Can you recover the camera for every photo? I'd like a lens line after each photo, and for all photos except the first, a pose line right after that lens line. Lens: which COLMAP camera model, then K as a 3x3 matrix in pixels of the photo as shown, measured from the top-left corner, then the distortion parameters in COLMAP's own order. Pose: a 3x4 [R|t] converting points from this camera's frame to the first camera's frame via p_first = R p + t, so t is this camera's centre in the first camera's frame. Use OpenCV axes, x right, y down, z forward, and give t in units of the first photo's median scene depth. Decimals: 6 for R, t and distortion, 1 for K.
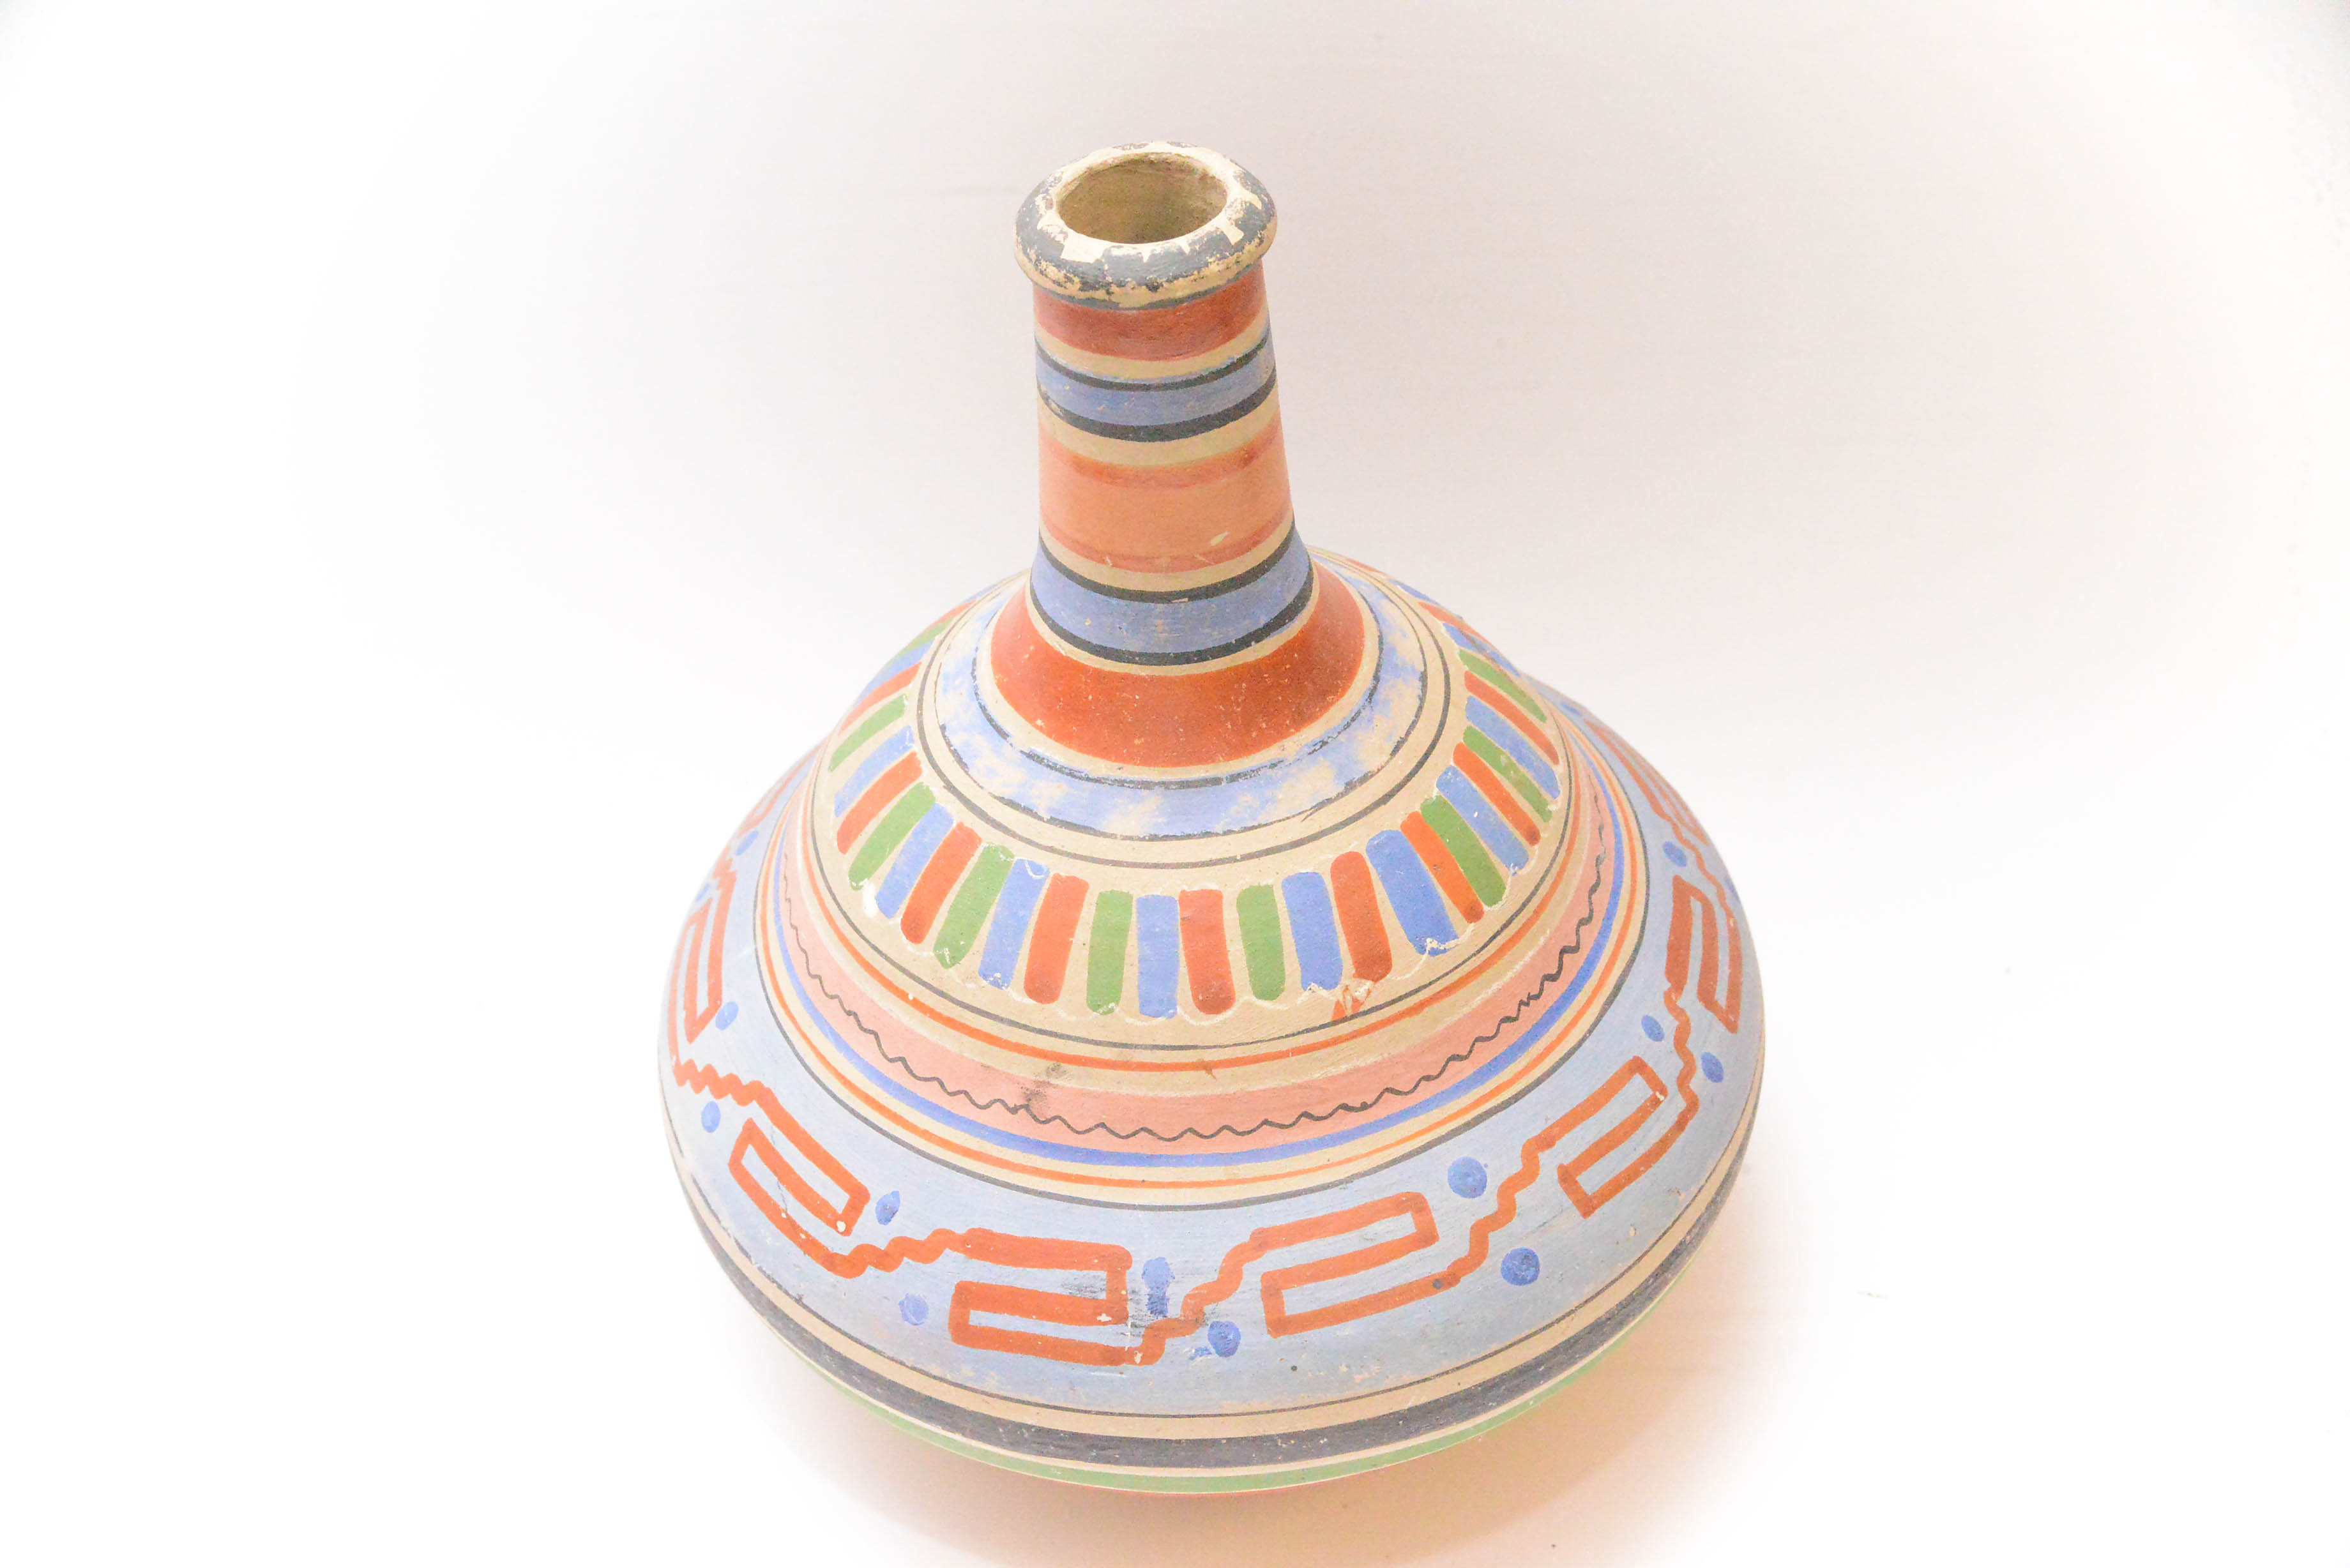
lens RADIAL K [[3449.3, 0, 1175.0], [0, 3449.3, 784.0], [0, 0, 1]] dist [0.033741, 0.006779]
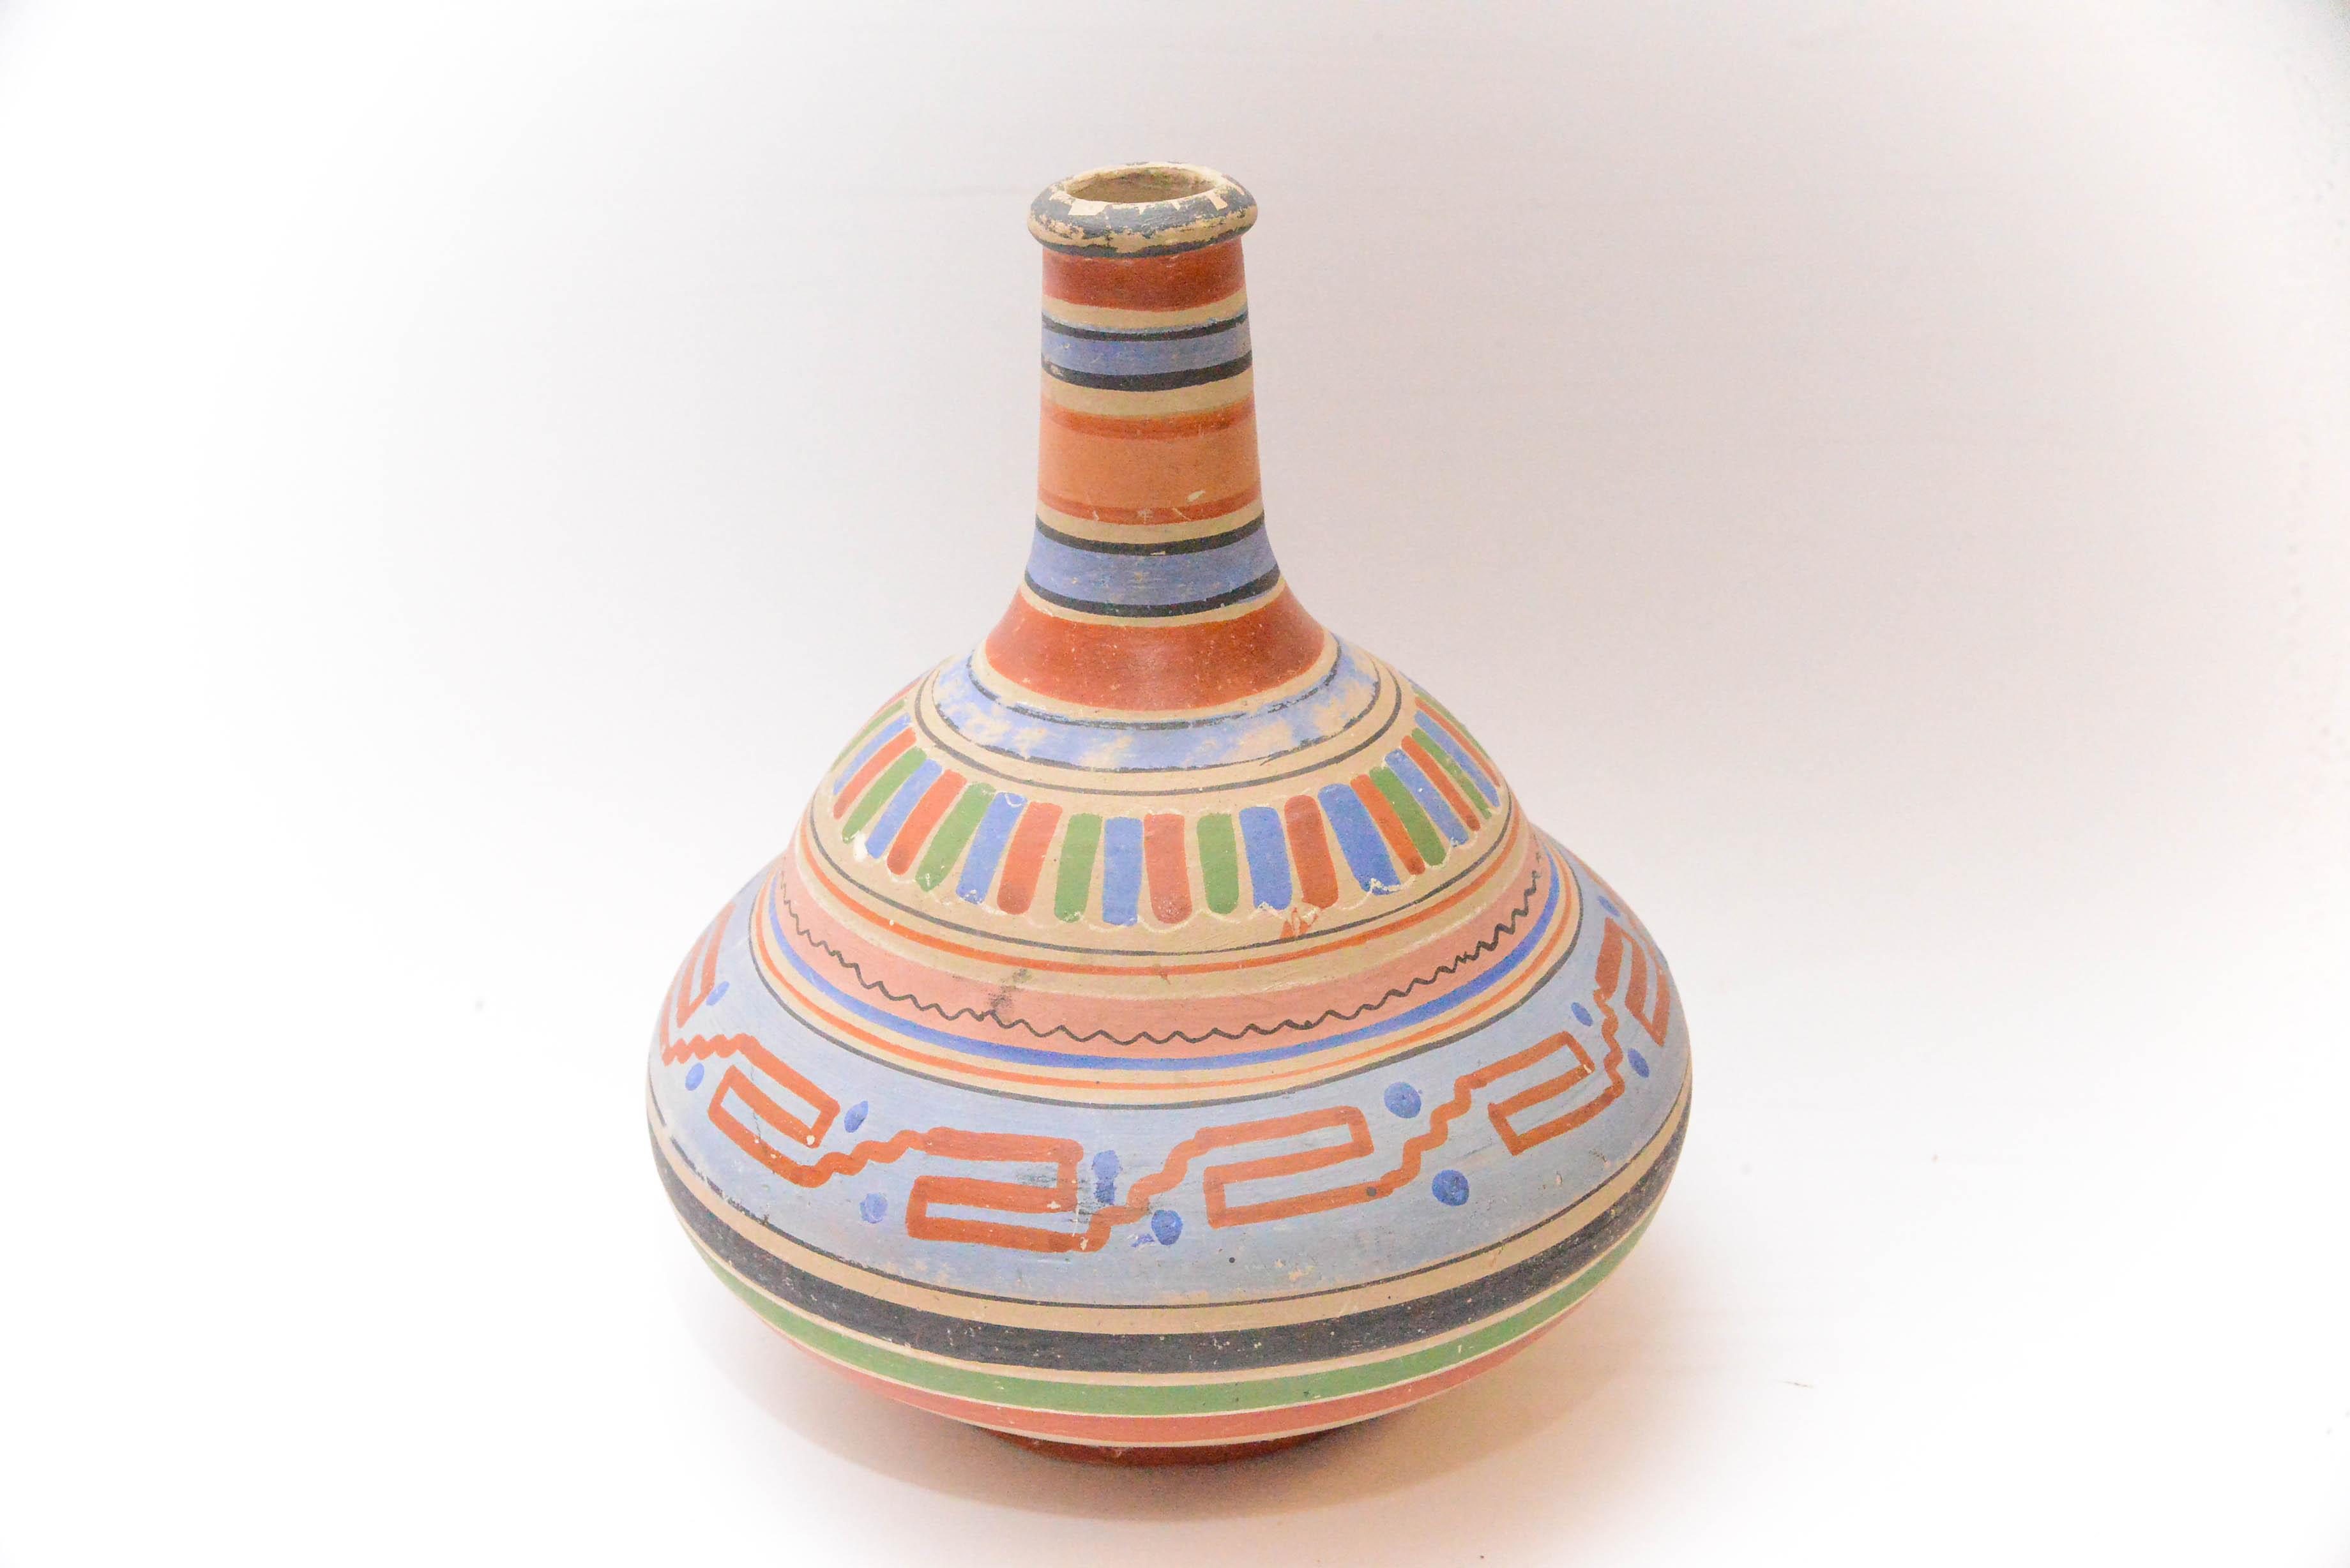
lens RADIAL K [[3449.3, 0, 1175.0], [0, 3449.3, 784.0], [0, 0, 1]] dist [0.033741, 0.006779]
pose [[0.998906, 0.045553, -0.010593, 0.021542], [-0.046677, 0.956868, -0.286750, 0.329423], [-0.002926, 0.286931, 0.957947, -0.045686]]
